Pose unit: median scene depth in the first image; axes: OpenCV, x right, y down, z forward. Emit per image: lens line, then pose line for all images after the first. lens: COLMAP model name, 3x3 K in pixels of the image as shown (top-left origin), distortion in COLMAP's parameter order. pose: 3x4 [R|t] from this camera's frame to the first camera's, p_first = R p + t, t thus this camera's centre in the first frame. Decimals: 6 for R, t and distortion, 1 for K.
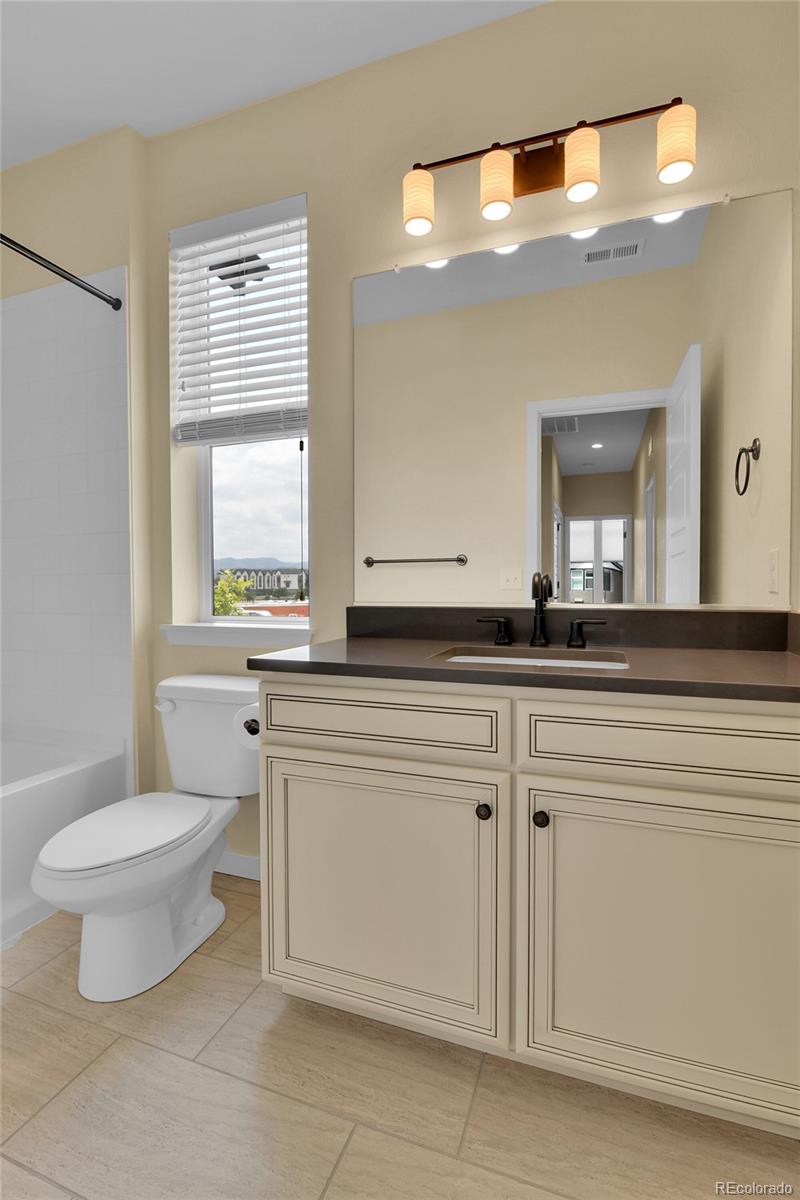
lens RADIAL K [[533.9, 0, 405.5], [0, 533.9, 601.9], [0, 0, 1]] dist [0.007992, -0.001905]
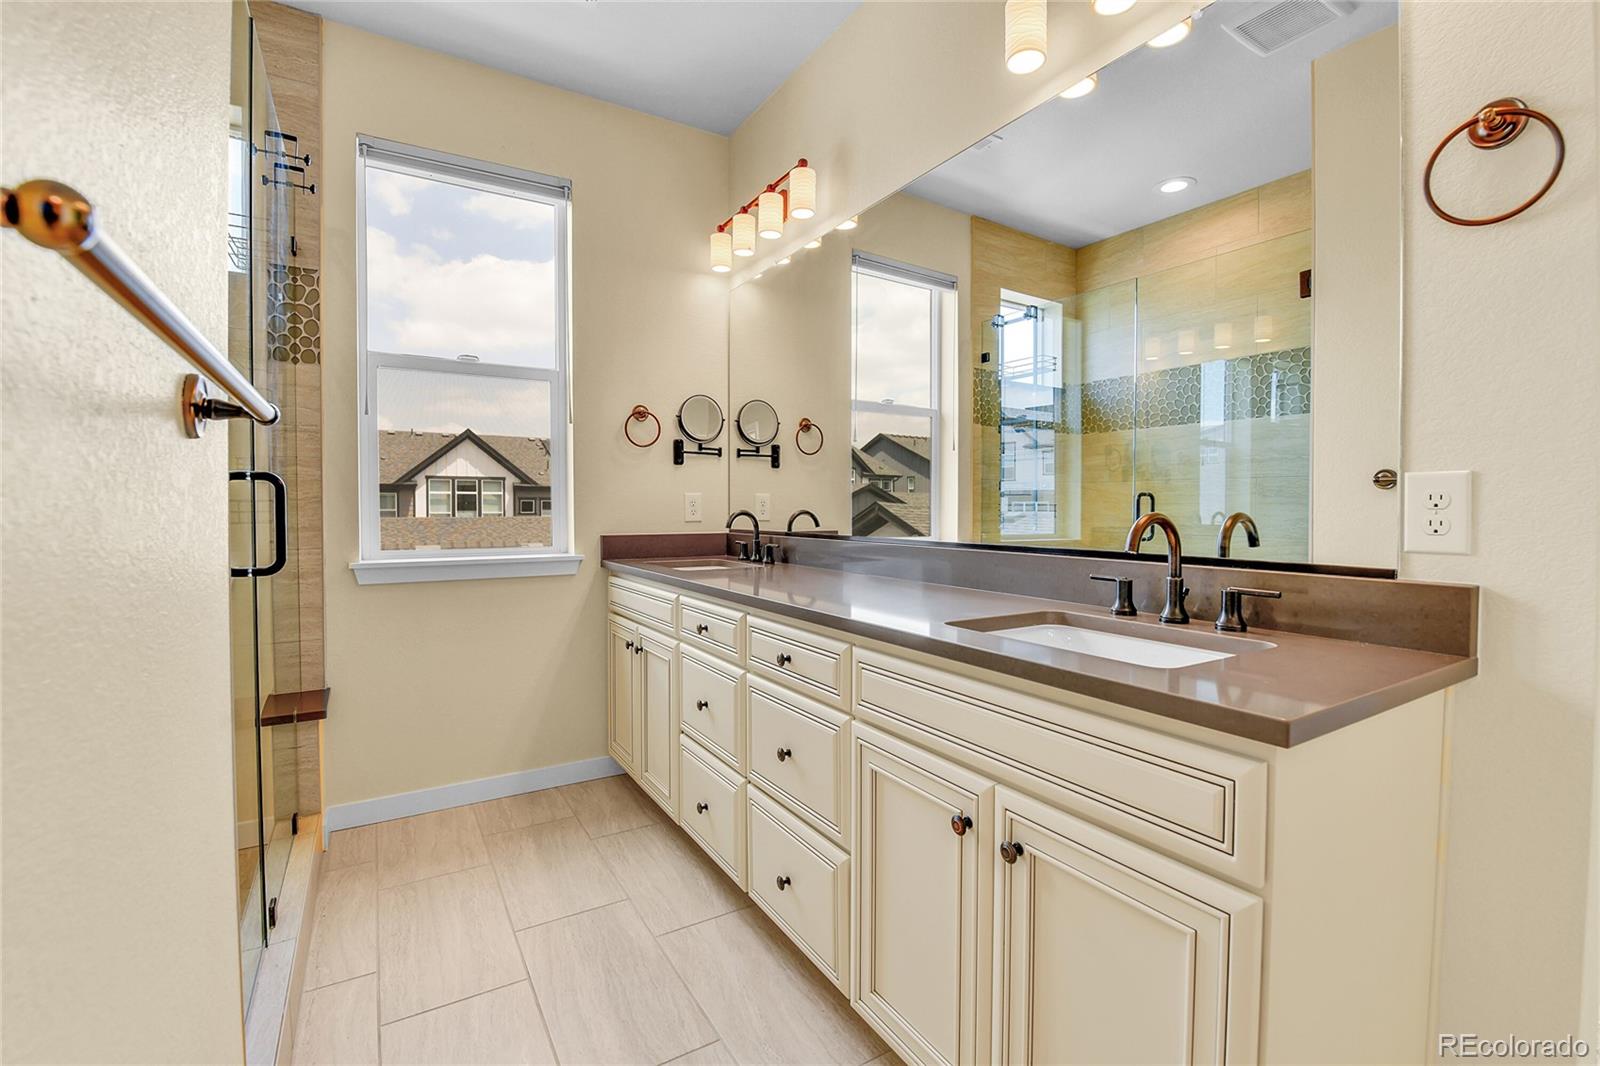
lens RADIAL K [[711.9, 0, 804.1], [0, 711.9, 524.6], [0, 0, 1]] dist [0.007992, -0.001905]
pose [[0.778788, 0.015541, -0.627095, 0.401255], [-0.018562, 0.999826, 0.001726, -0.031530], [0.627013, 0.010296, 0.778941, 0.013032]]
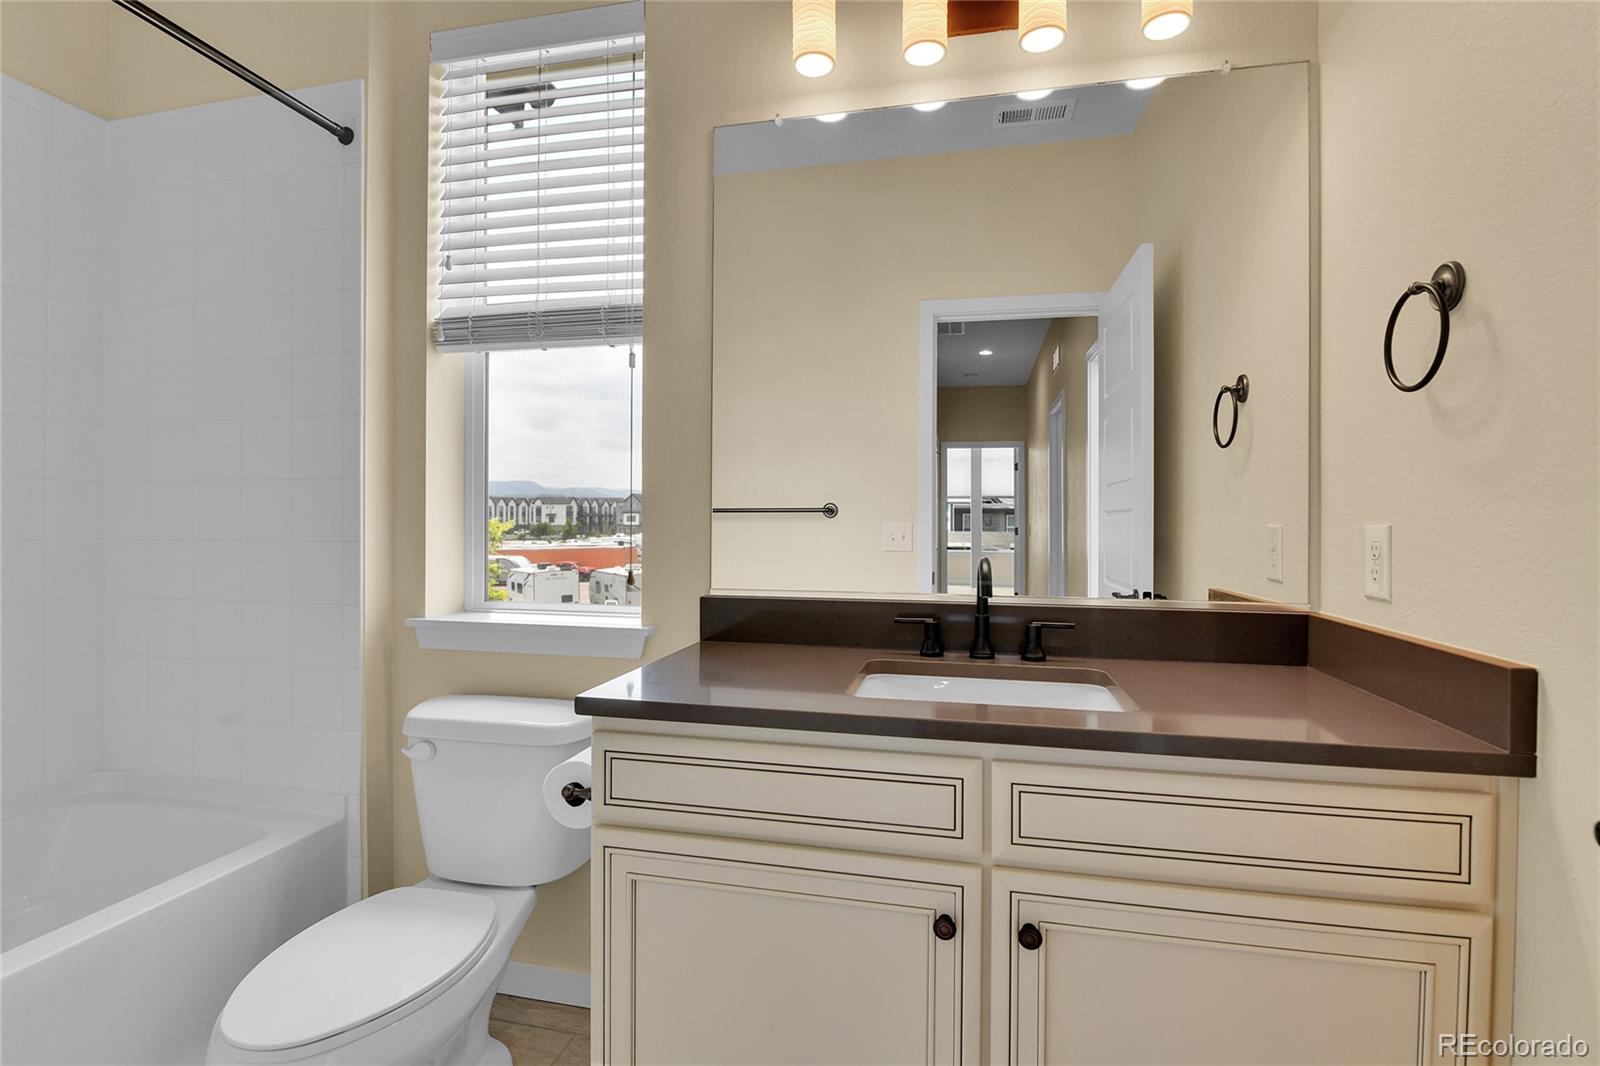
lens RADIAL K [[711.9, 0, 803.8], [0, 711.9, 527.6], [0, 0, 1]] dist [0.007992, -0.001905]
pose [[0.991918, 0.006922, 0.126690, -0.096357], [-0.004491, 0.999800, -0.019463, -0.063672], [-0.126799, 0.018737, 0.991751, 0.069443]]
